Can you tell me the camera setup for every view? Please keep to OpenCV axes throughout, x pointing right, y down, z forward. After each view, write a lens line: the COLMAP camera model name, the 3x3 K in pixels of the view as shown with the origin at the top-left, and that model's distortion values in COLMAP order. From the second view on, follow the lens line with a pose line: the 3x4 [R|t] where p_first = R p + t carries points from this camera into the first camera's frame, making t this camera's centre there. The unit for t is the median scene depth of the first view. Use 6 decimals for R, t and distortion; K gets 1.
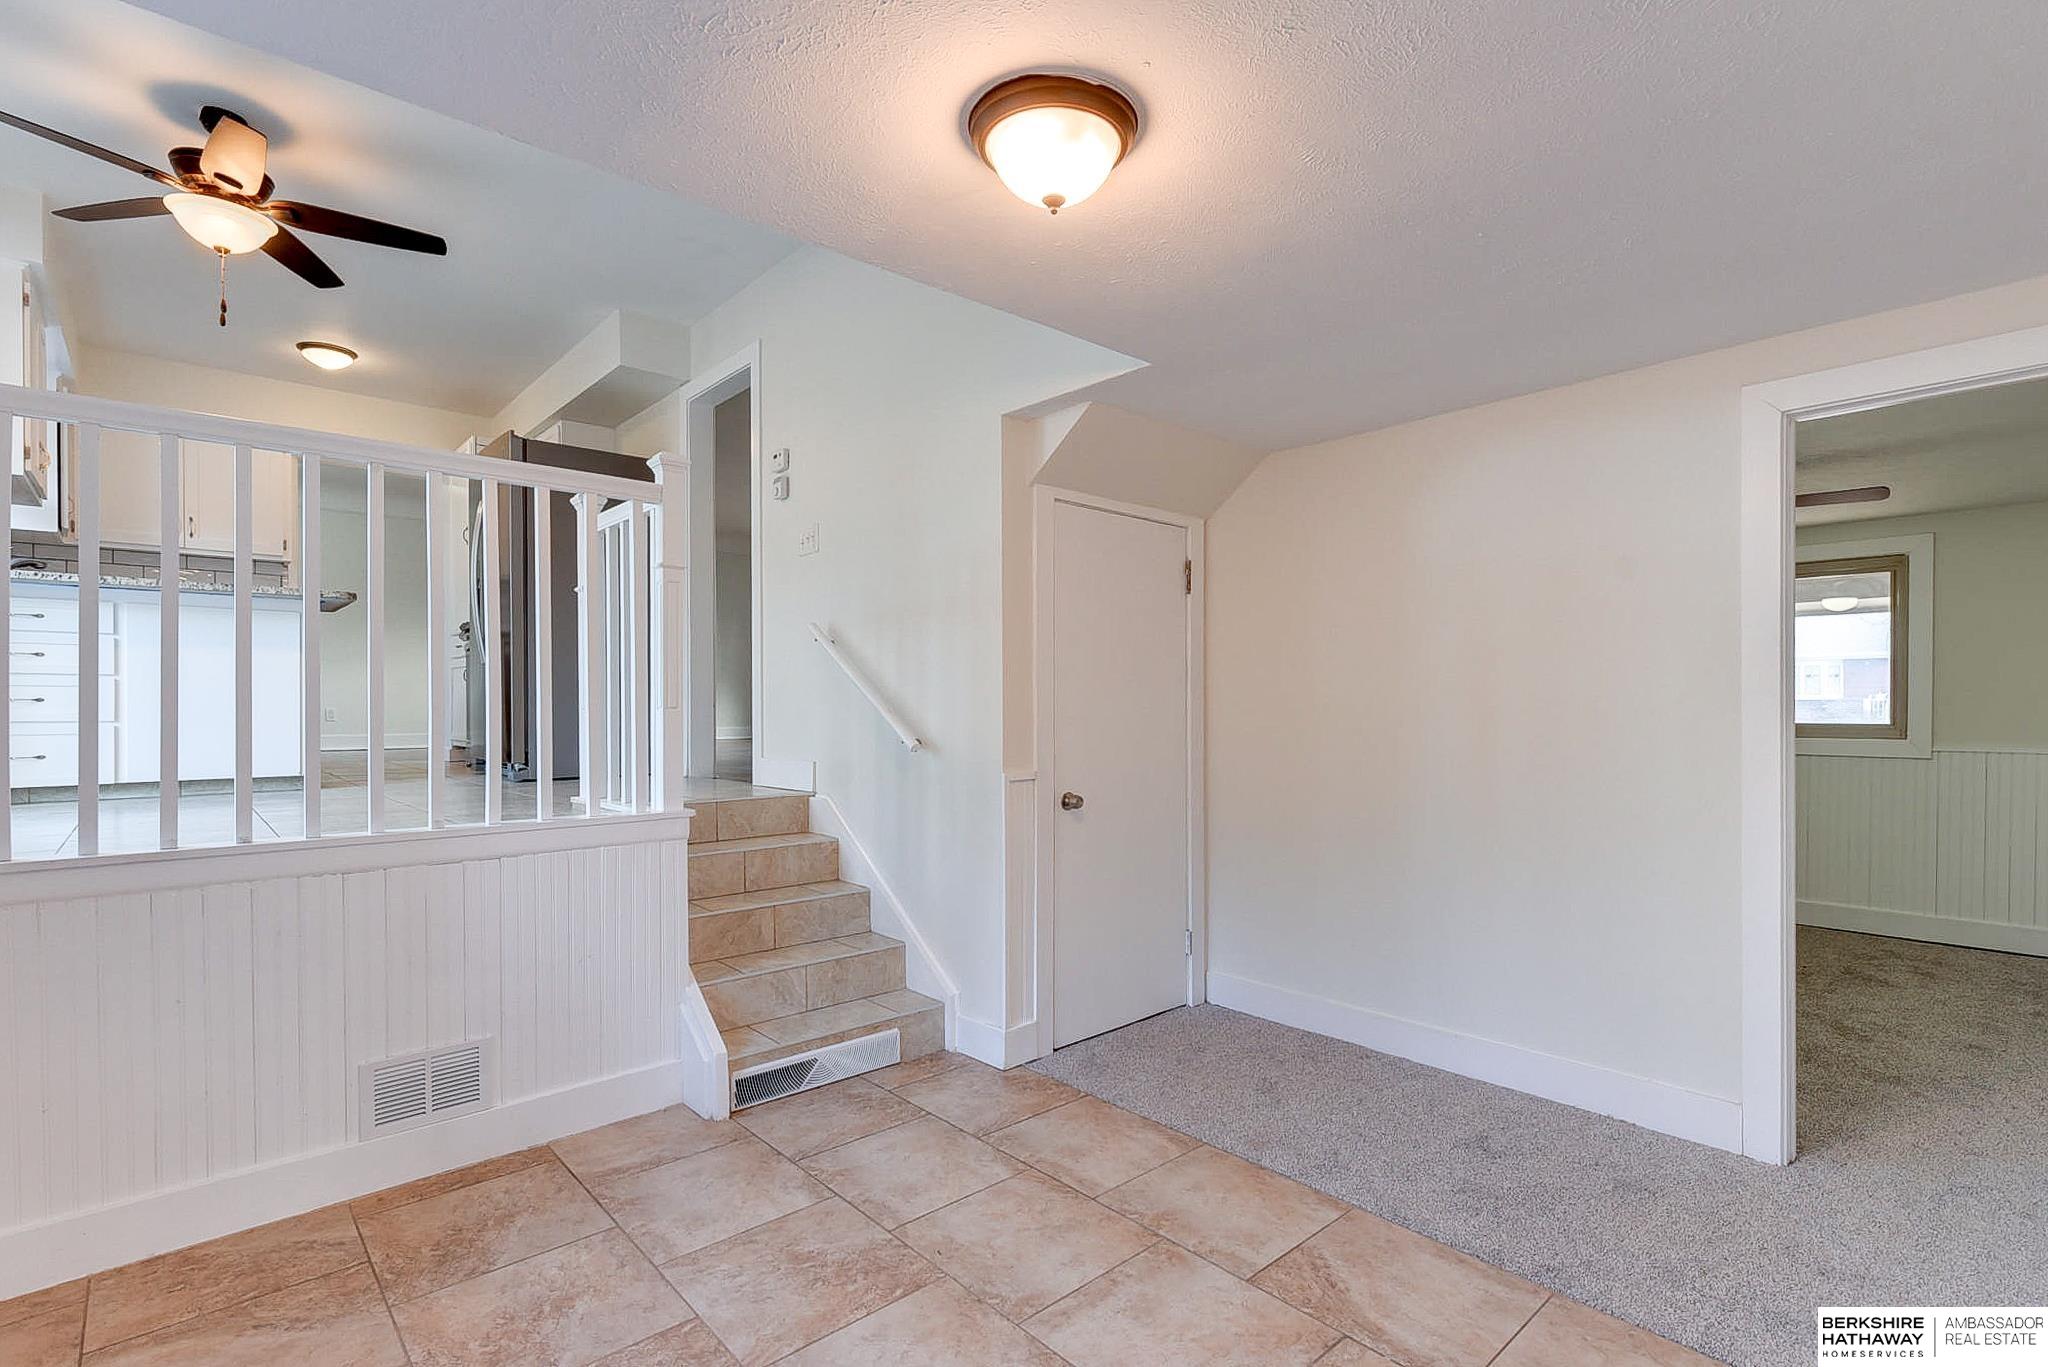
lens RADIAL K [[958.2, 0, 1043.0], [0, 958.2, 713.4], [0, 0, 1]] dist [-0.004611, -0.000742]
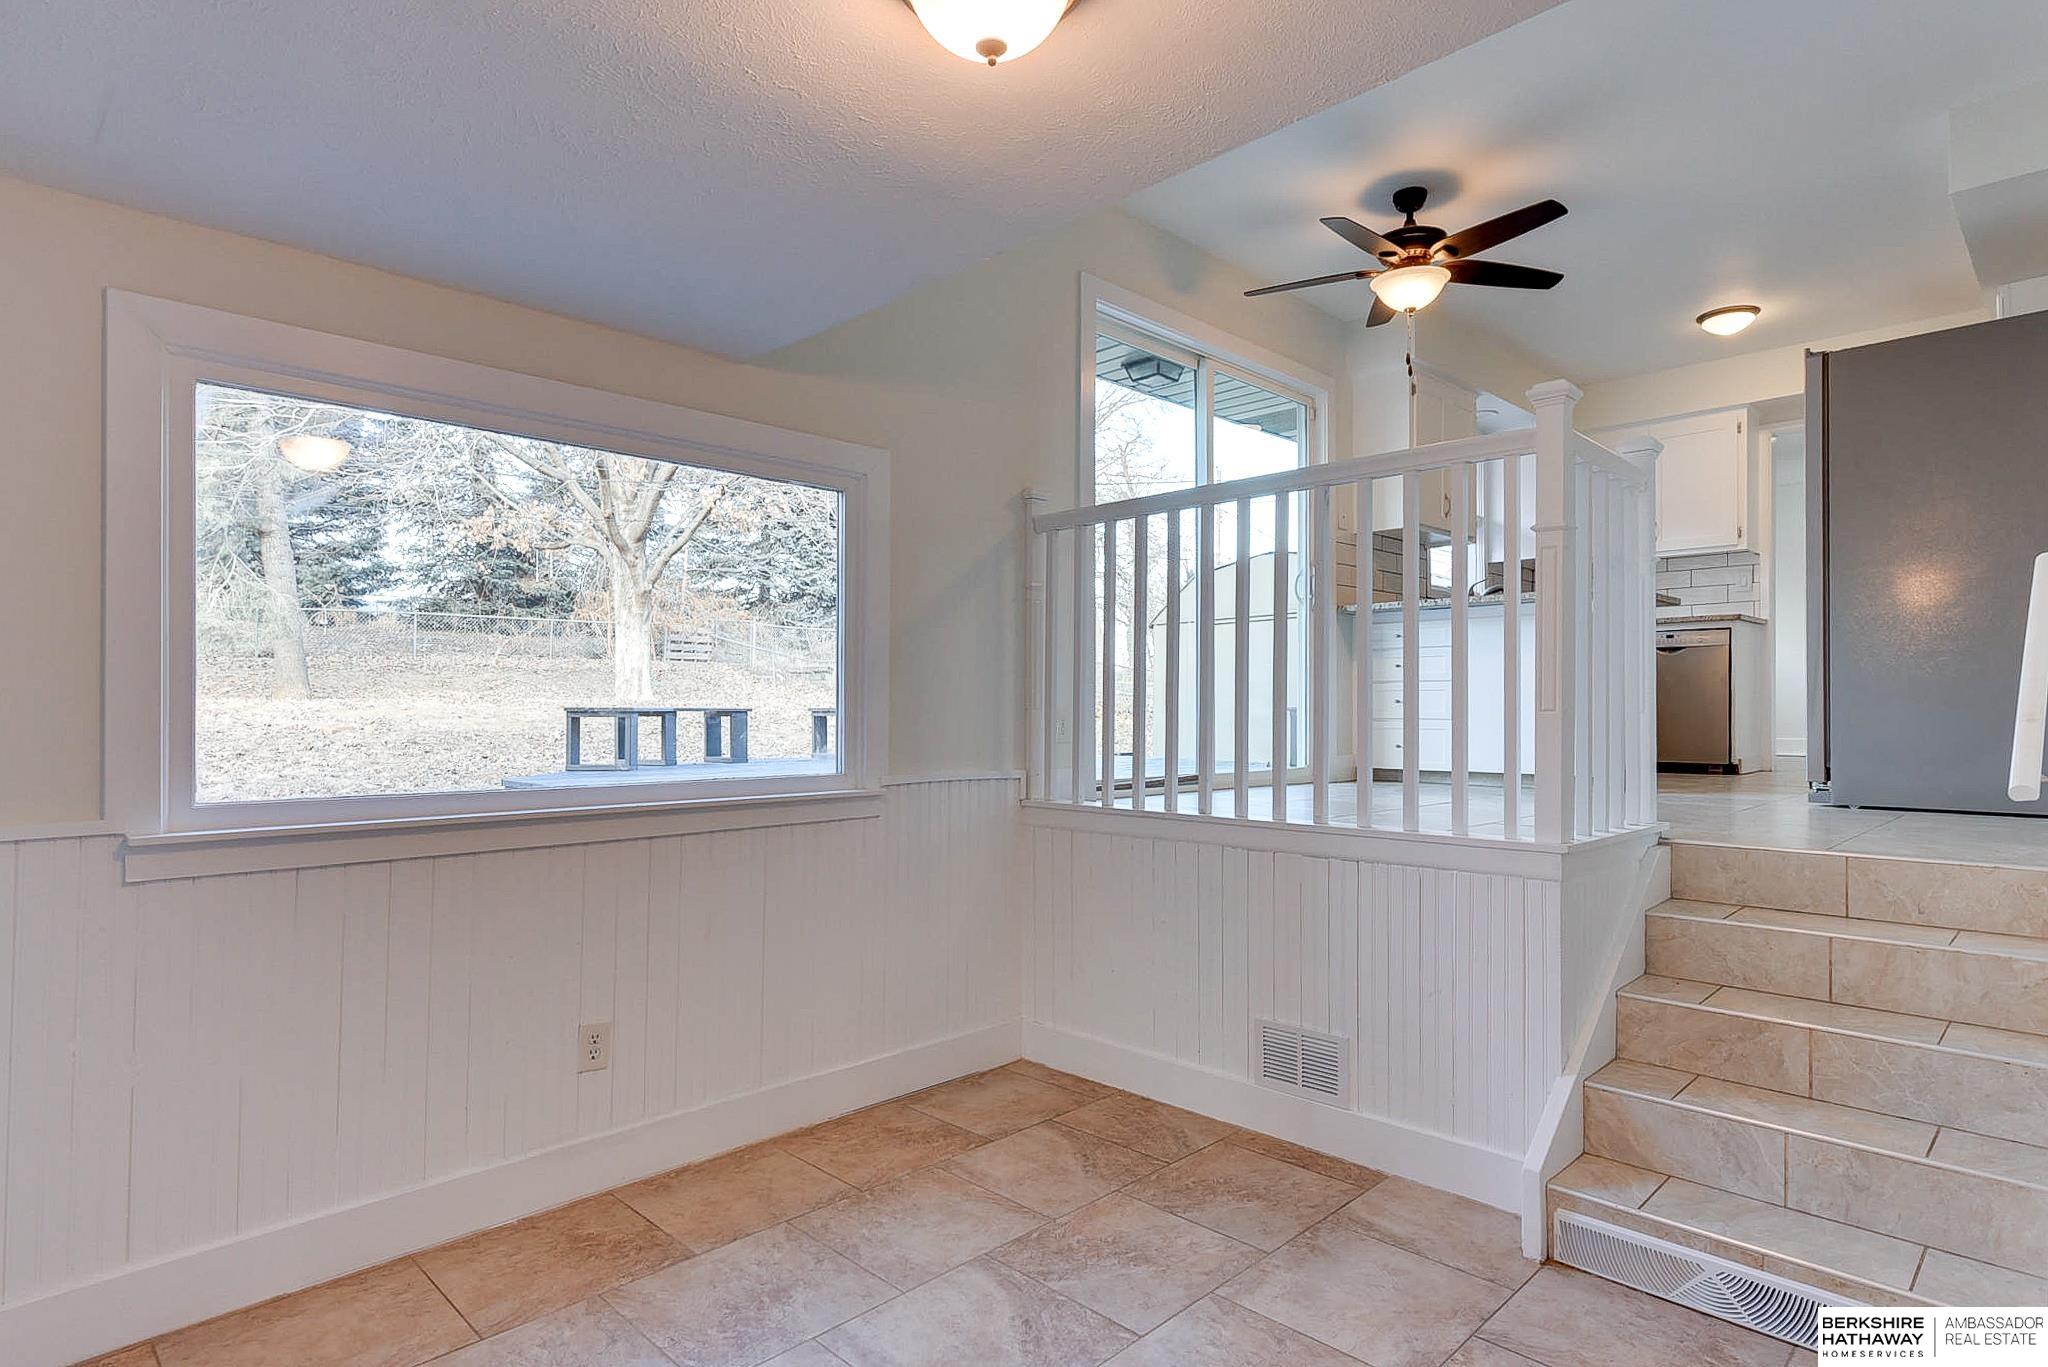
lens RADIAL K [[1085.6, 0, 1025.4], [0, 1085.6, 711.8], [0, 0, 1]] dist [-0.003209, 0.001033]
pose [[0.036960, 0.006641, -0.999295, 0.480728], [-0.007758, 0.999950, 0.006358, -0.007268], [0.999287, 0.007517, 0.037010, 0.548523]]
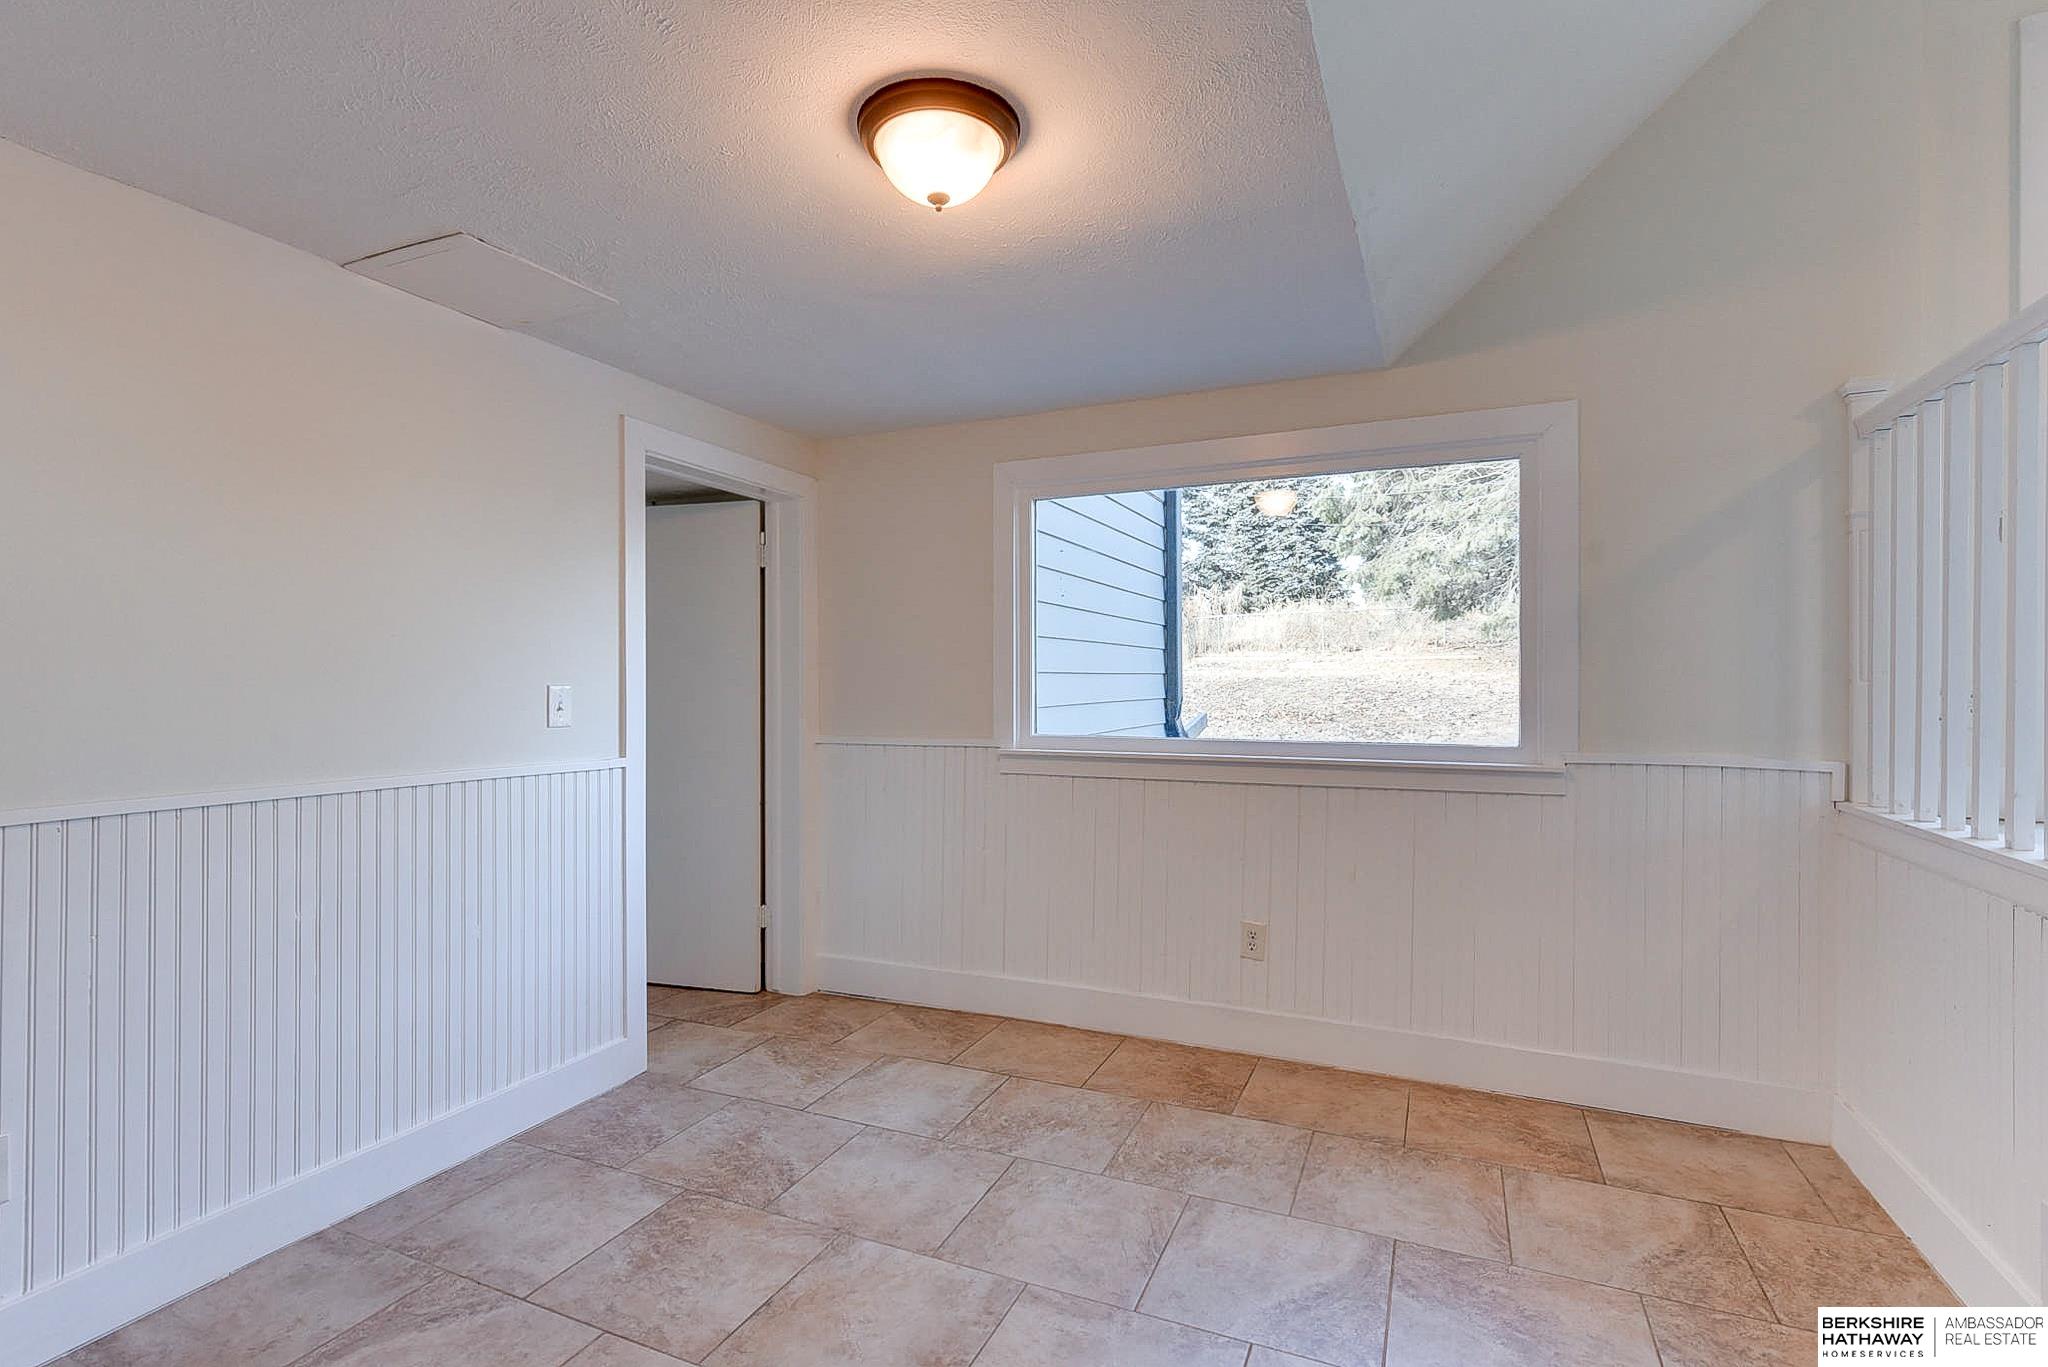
lens RADIAL K [[958.2, 0, 1024.9], [0, 958.2, 678.7], [0, 0, 1]] dist [-0.004611, -0.000742]
pose [[-0.923808, 0.007211, -0.382788, 0.177828], [0.004232, 0.999954, 0.008625, -0.013910], [0.382832, 0.006347, -0.923796, 1.107011]]
